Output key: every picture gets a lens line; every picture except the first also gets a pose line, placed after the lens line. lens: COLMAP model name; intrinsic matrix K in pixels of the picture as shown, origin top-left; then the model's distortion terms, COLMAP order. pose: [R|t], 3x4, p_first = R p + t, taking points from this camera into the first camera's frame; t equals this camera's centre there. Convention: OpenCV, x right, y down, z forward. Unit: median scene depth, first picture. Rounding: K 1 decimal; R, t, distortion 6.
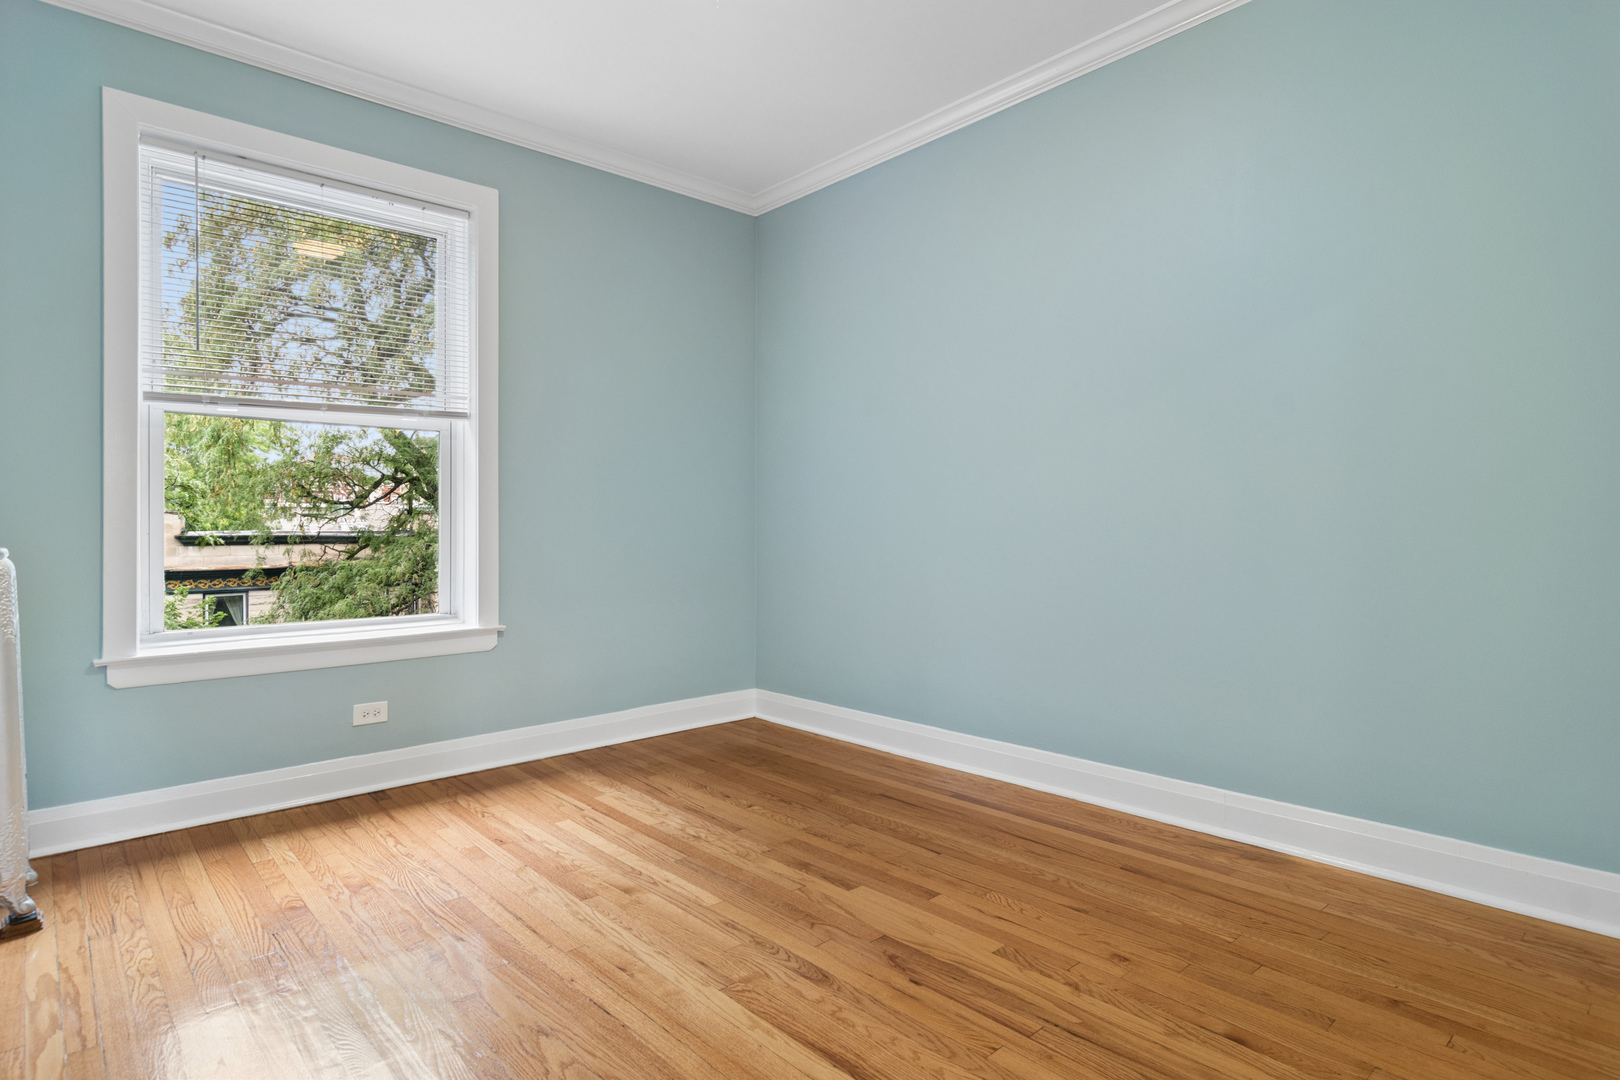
lens RADIAL K [[864.9, 0, 811.8], [0, 864.9, 537.6], [0, 0, 1]] dist [-0.000452, -0.000170]
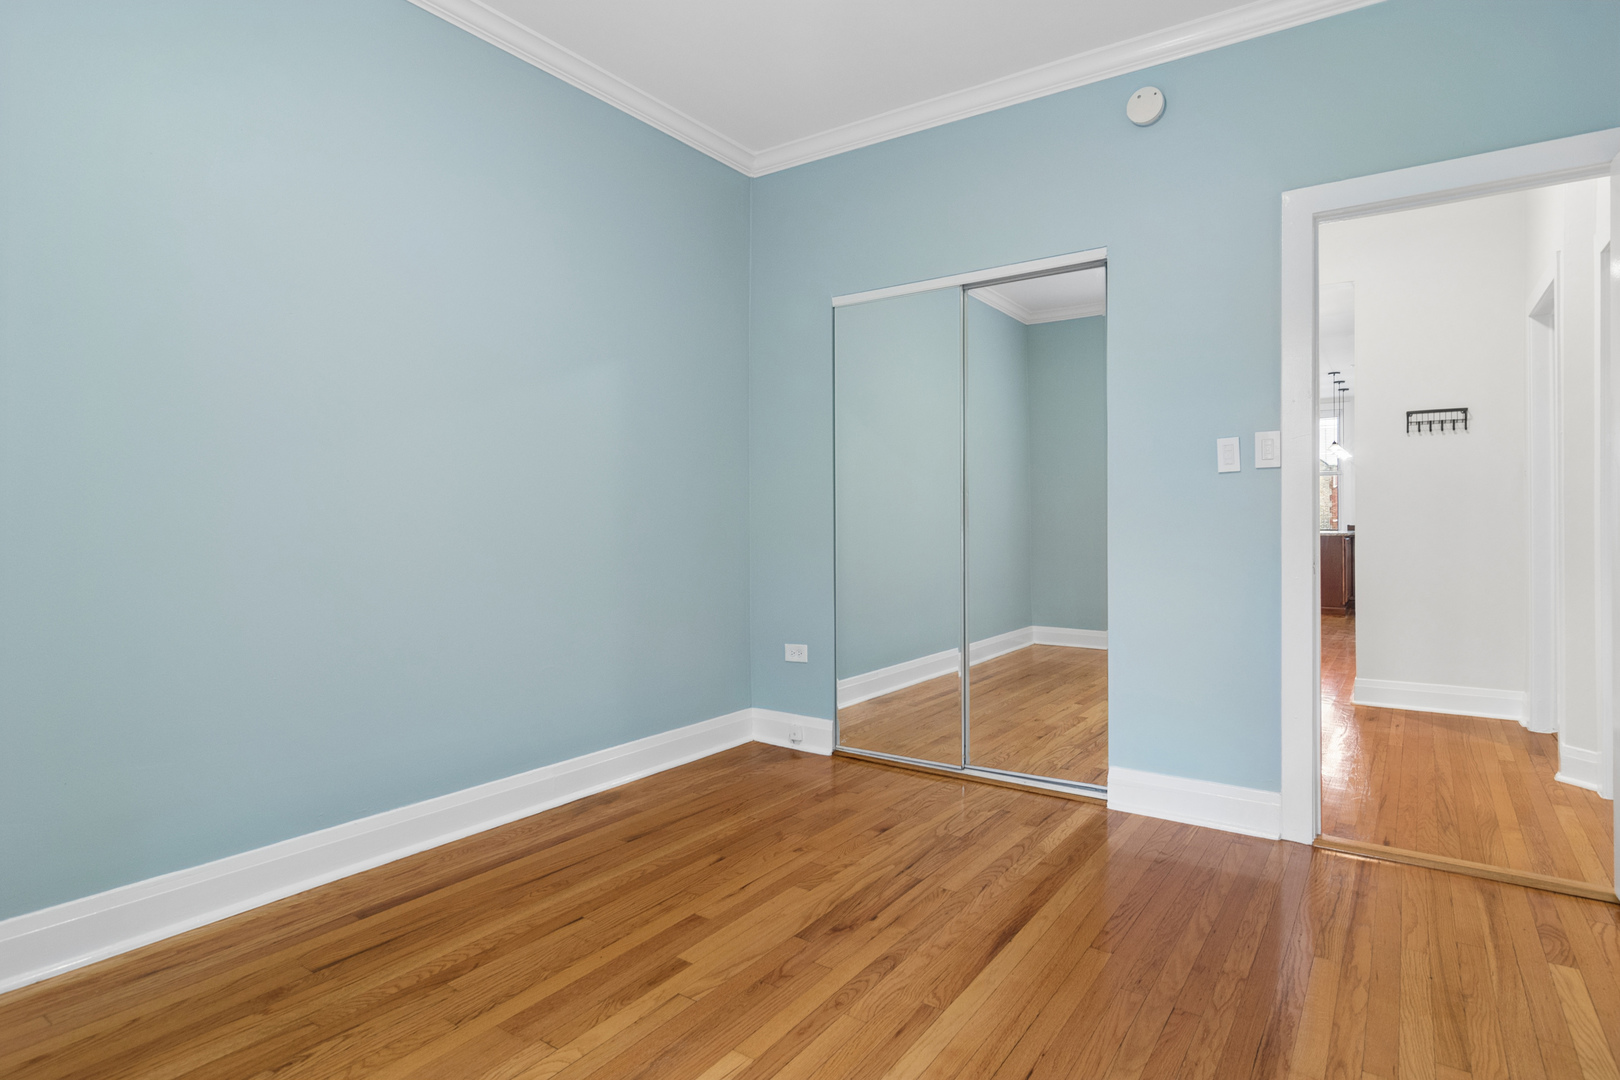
lens RADIAL K [[864.9, 0, 814.5], [0, 864.9, 535.5], [0, 0, 1]] dist [-0.000452, -0.000170]
pose [[-0.227124, -0.005914, 0.973848, -0.818781], [0.019506, 0.999753, 0.010621, -0.009447], [-0.973670, 0.021409, -0.226953, 1.104127]]
